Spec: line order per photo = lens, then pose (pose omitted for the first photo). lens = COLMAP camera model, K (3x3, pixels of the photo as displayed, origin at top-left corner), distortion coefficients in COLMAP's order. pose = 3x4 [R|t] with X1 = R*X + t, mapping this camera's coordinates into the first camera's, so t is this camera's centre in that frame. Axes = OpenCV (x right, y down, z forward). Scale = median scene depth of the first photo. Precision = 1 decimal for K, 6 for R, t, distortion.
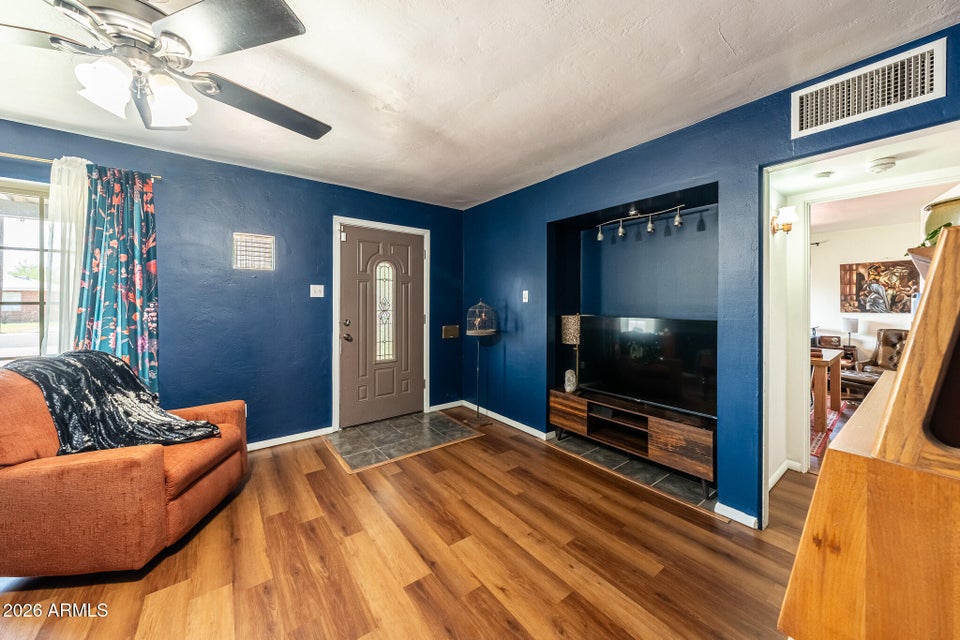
lens RADIAL K [[350.6, 0, 499.0], [0, 350.6, 304.7], [0, 0, 1]] dist [-0.001063, 0.000389]
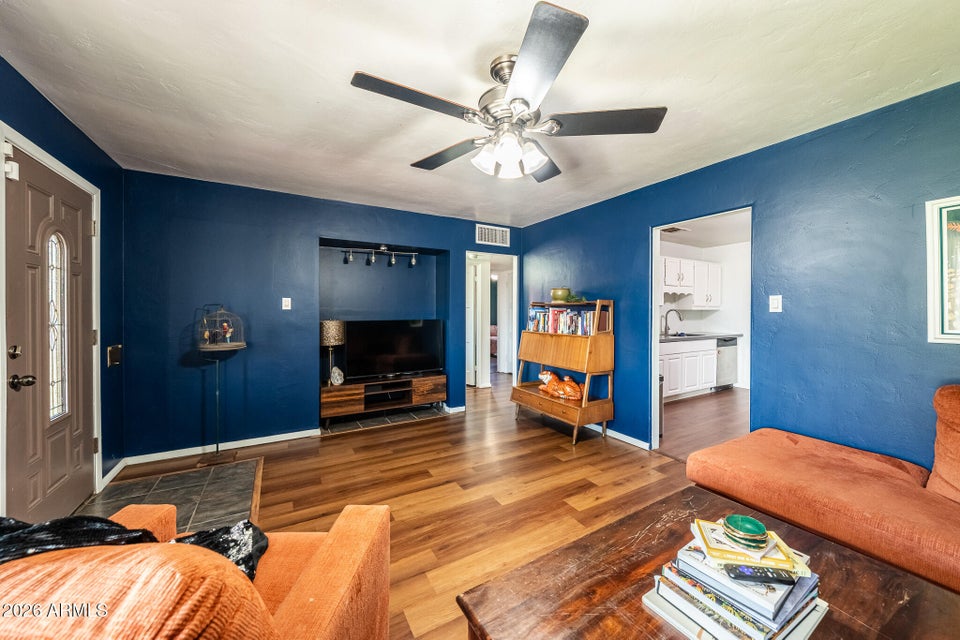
lens RADIAL K [[350.6, 0, 479.3], [0, 350.6, 311.1], [0, 0, 1]] dist [-0.001063, 0.000389]
pose [[0.164064, -0.001356, 0.986449, -1.010525], [0.008062, 0.999968, 0.000034, 0.002977], [-0.986417, 0.007947, 0.164070, 0.373854]]
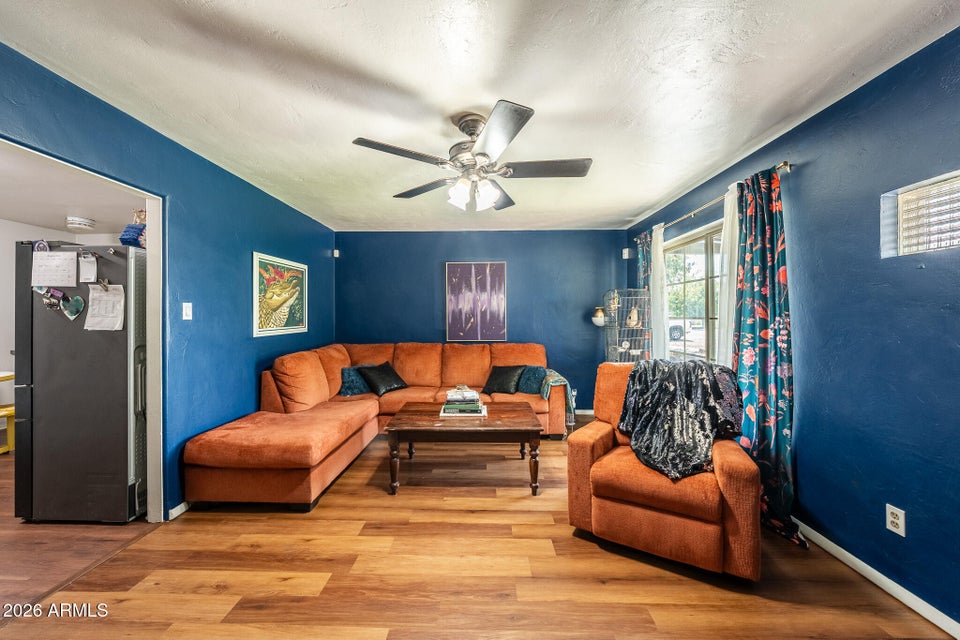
lens RADIAL K [[350.6, 0, 476.8], [0, 350.6, 315.4], [0, 0, 1]] dist [-0.001063, 0.000389]
pose [[-0.657335, 0.002098, -0.753596, 0.100448], [0.006204, 0.999977, -0.002628, -0.013699], [0.753573, -0.006403, -0.657333, 0.905531]]
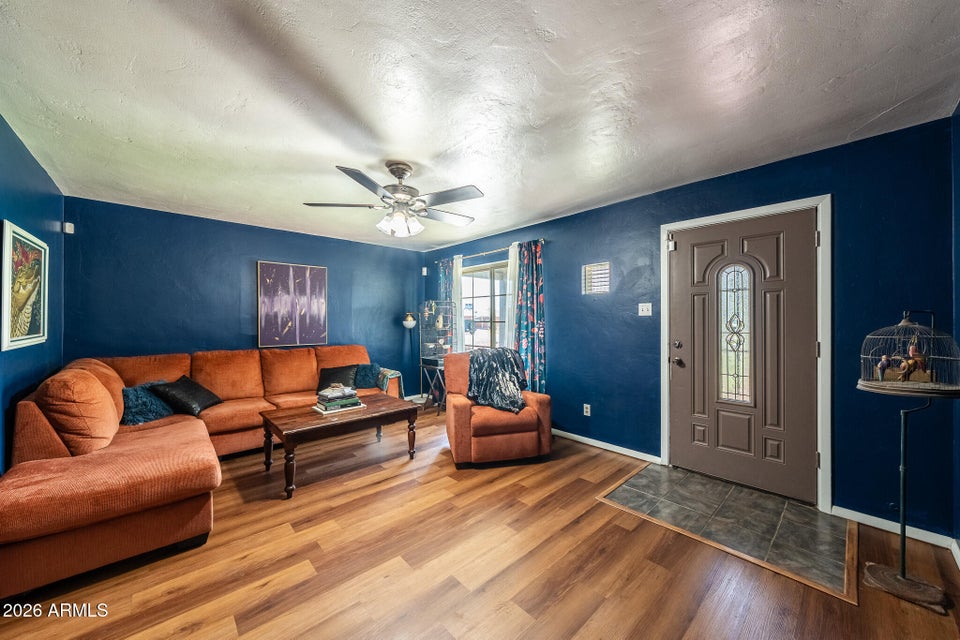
lens RADIAL K [[350.6, 0, 477.0], [0, 350.6, 318.0], [0, 0, 1]] dist [-0.001063, 0.000389]
pose [[0.048439, -0.004598, -0.998816, 0.494912], [0.002717, 0.999986, -0.004472, -0.014038], [0.998822, -0.002498, 0.048451, 0.579755]]
